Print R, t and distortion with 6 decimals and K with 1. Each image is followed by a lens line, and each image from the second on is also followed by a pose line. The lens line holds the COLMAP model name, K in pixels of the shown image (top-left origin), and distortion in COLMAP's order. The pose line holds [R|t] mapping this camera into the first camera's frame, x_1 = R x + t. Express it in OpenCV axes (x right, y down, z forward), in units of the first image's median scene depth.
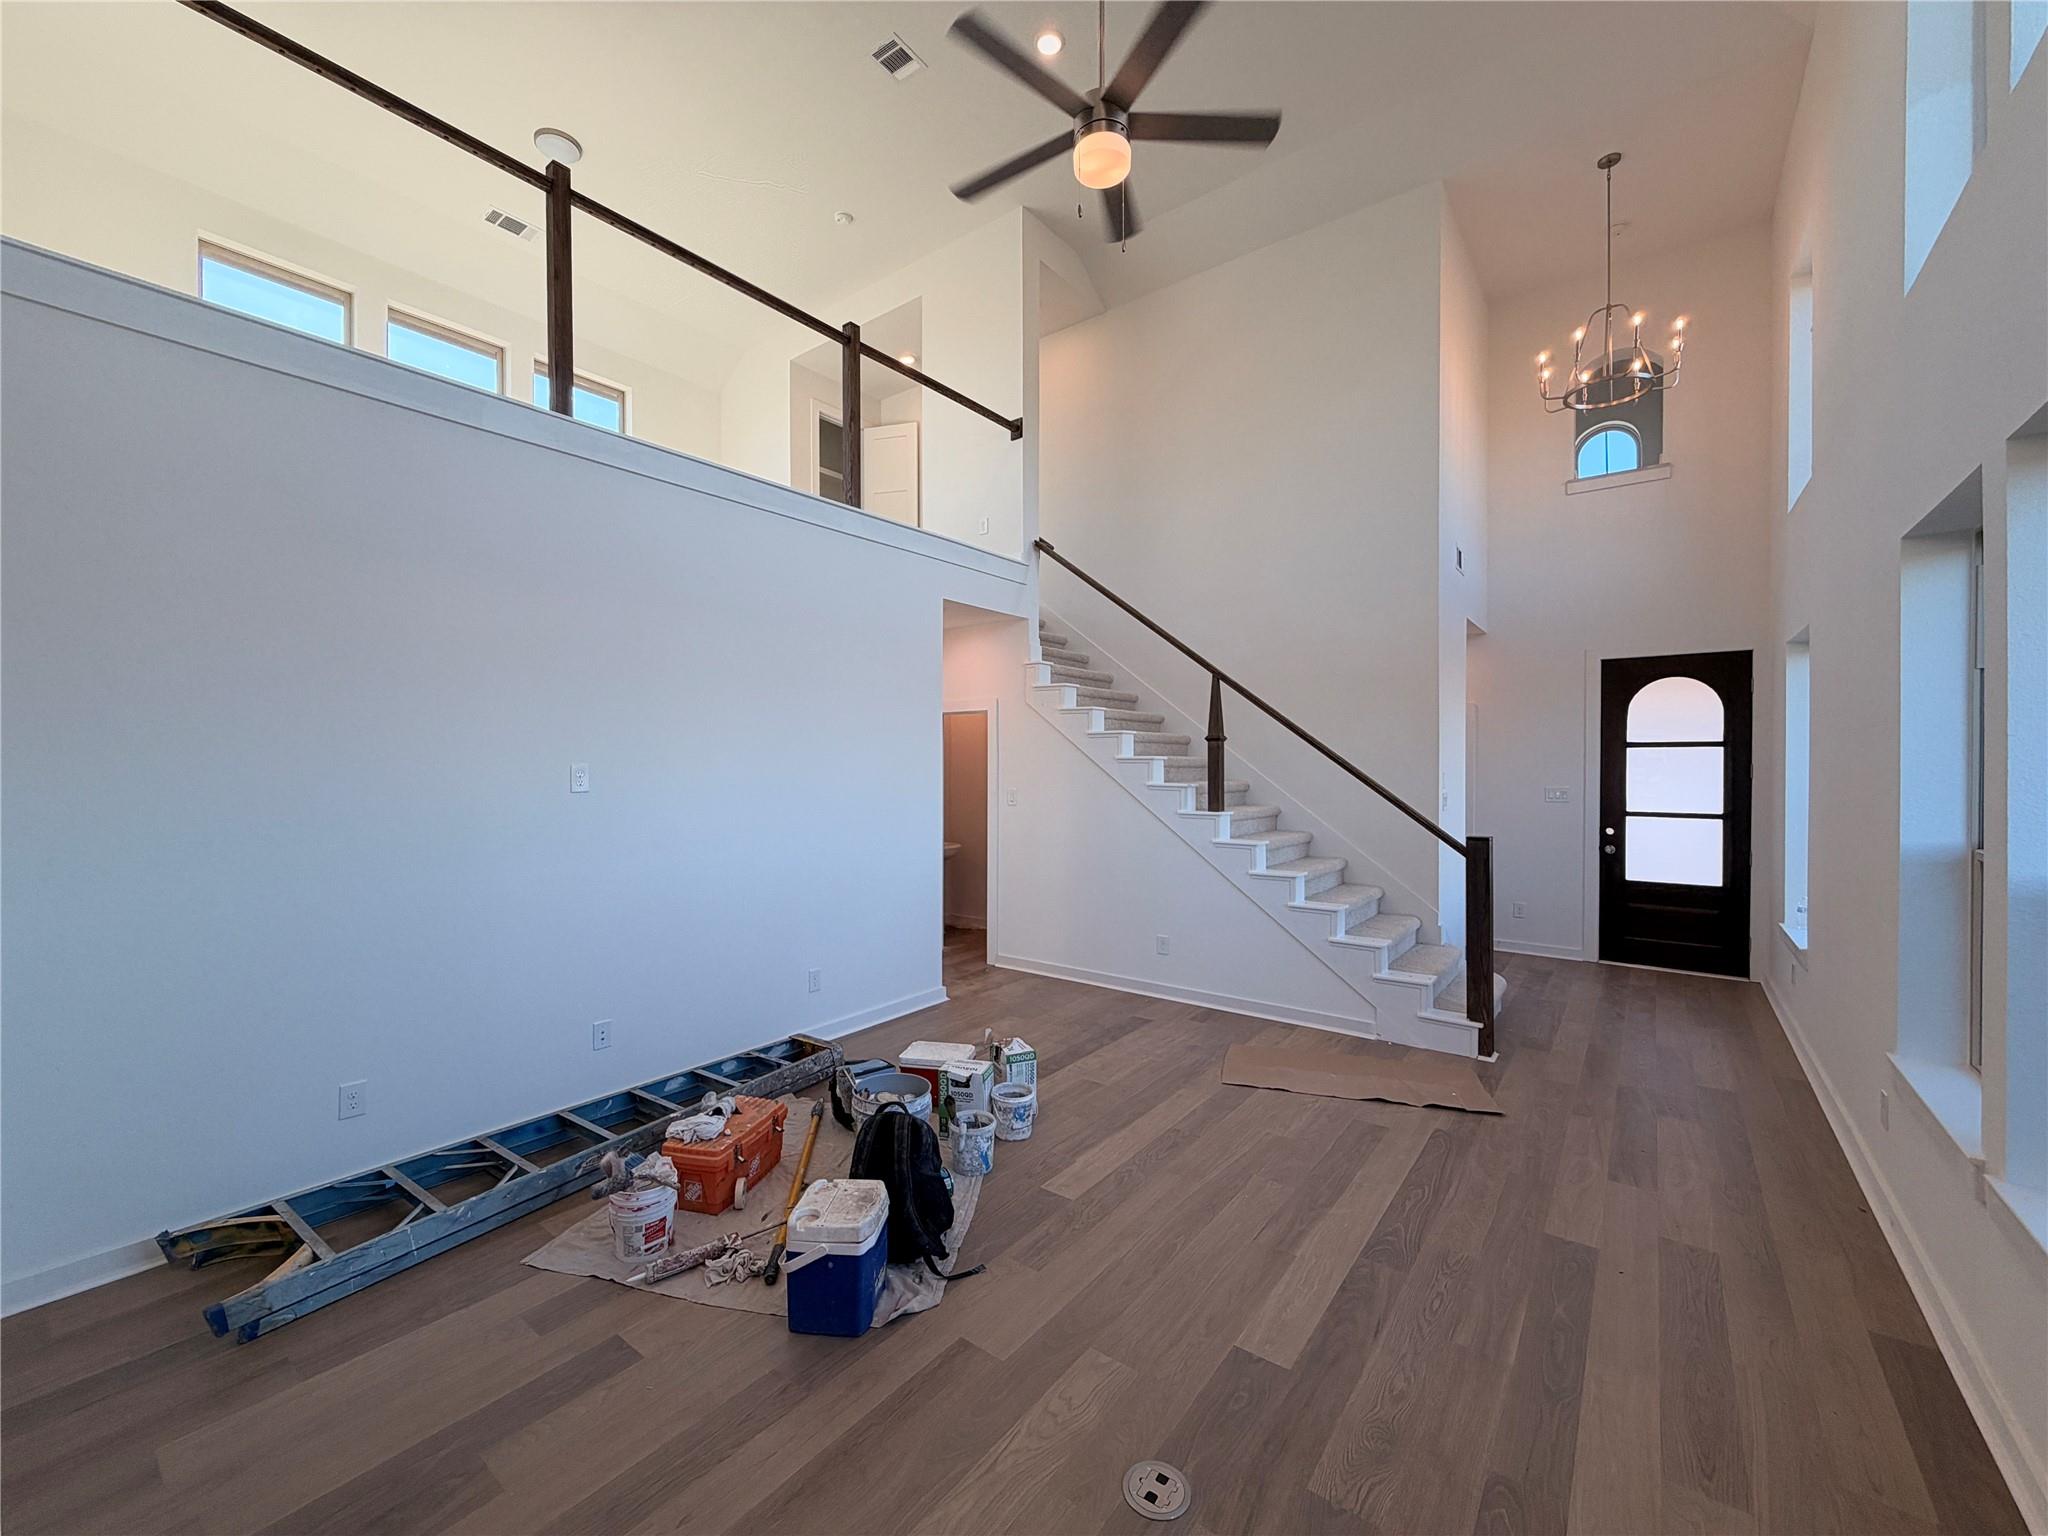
lens RADIAL K [[818.6, 0, 1019.6], [0, 818.6, 768.6], [0, 0, 1]] dist [0.000757, -0.000180]
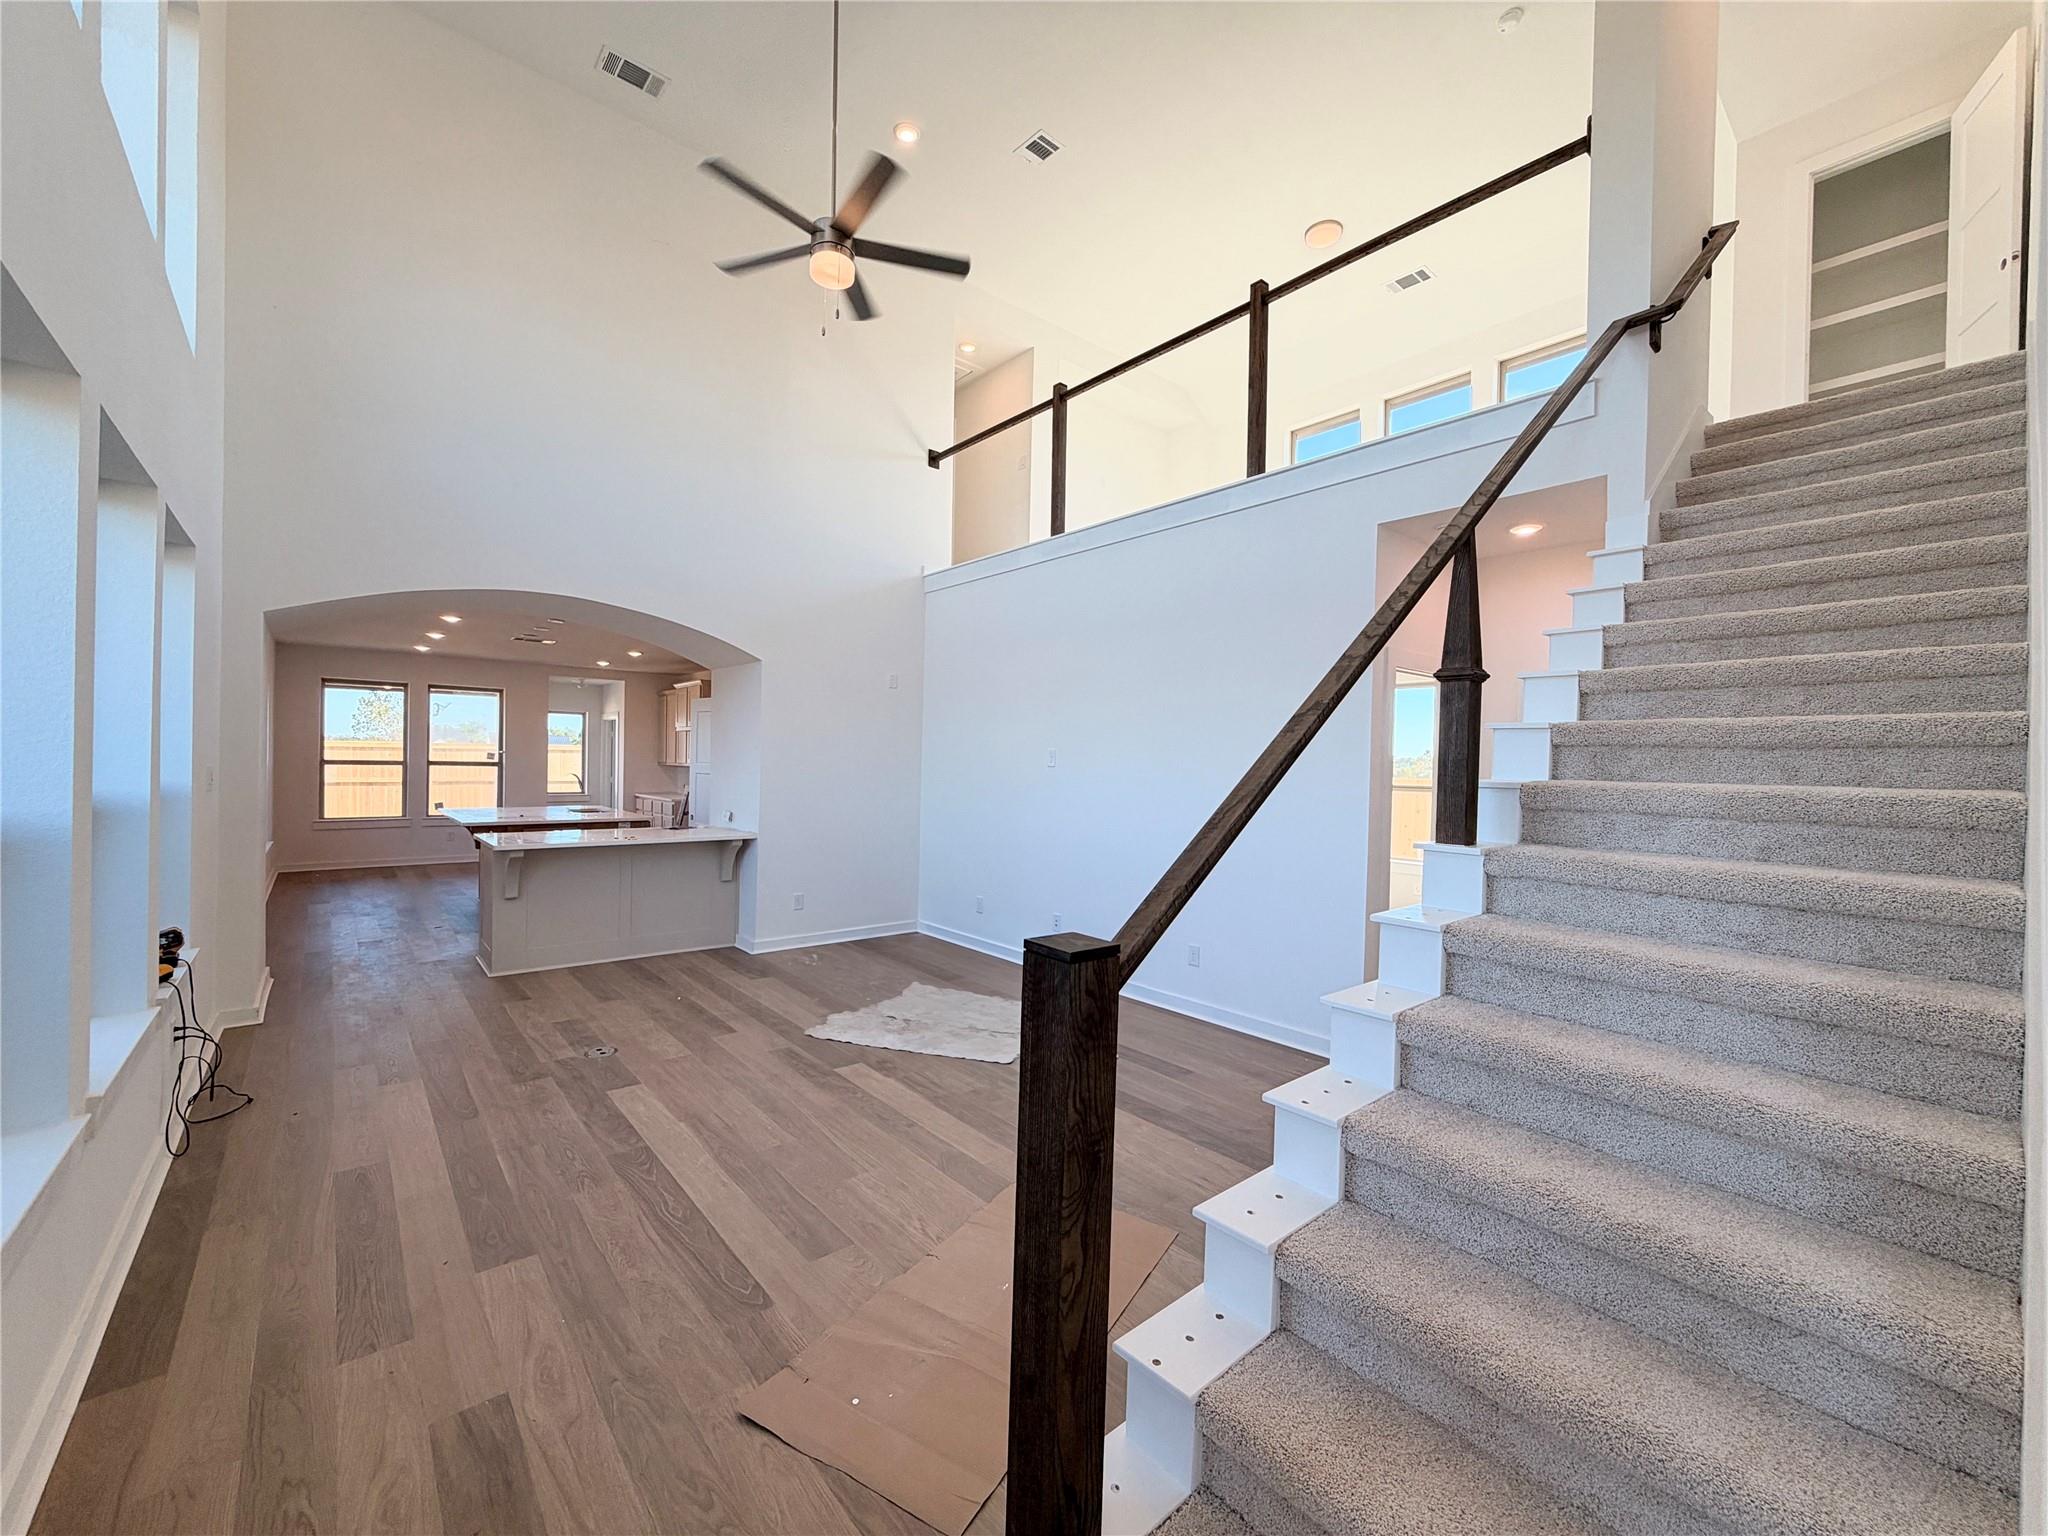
lens RADIAL K [[818.6, 0, 1016.1], [0, 818.6, 771.4], [0, 0, 1]] dist [0.000757, -0.000180]
pose [[-0.213817, 0.005606, -0.976858, 0.854867], [-0.023839, 0.999656, 0.010954, 0.018111], [0.976583, 0.025630, -0.213609, 1.034375]]
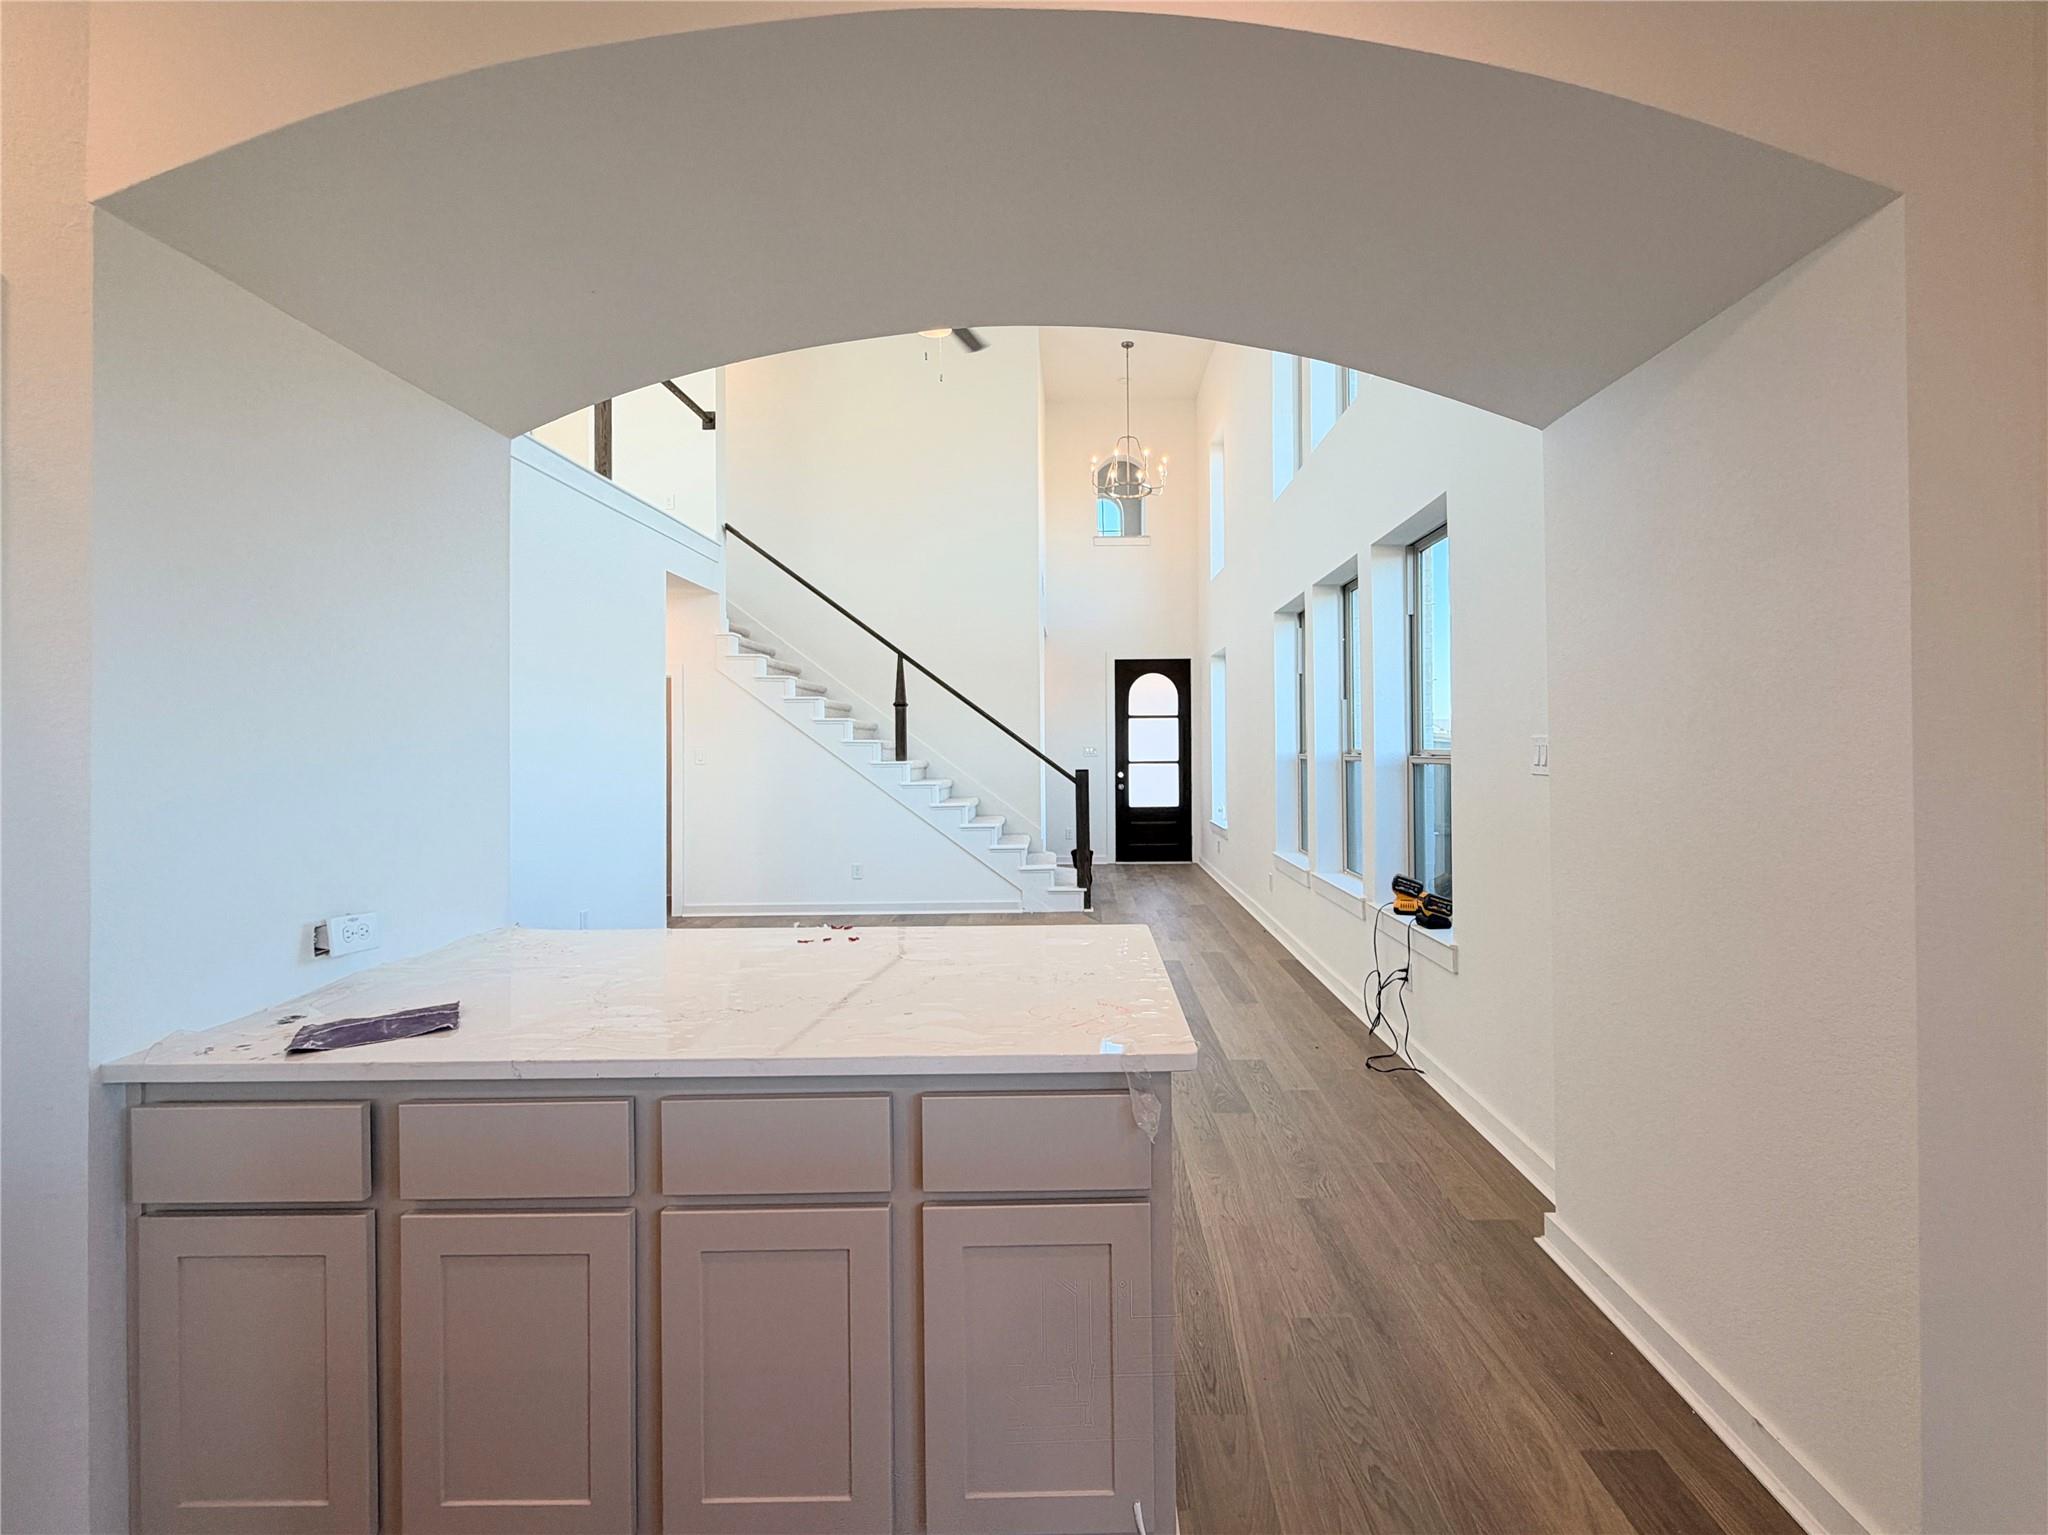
lens RADIAL K [[1035.6, 0, 1025.7], [0, 1035.6, 758.4], [0, 0, 1]] dist [-0.004509, -0.000080]
pose [[0.789024, -0.004141, 0.614348, -0.679694], [0.011172, 0.999909, -0.007609, 0.069998], [-0.614260, 0.012867, 0.788999, -0.452769]]
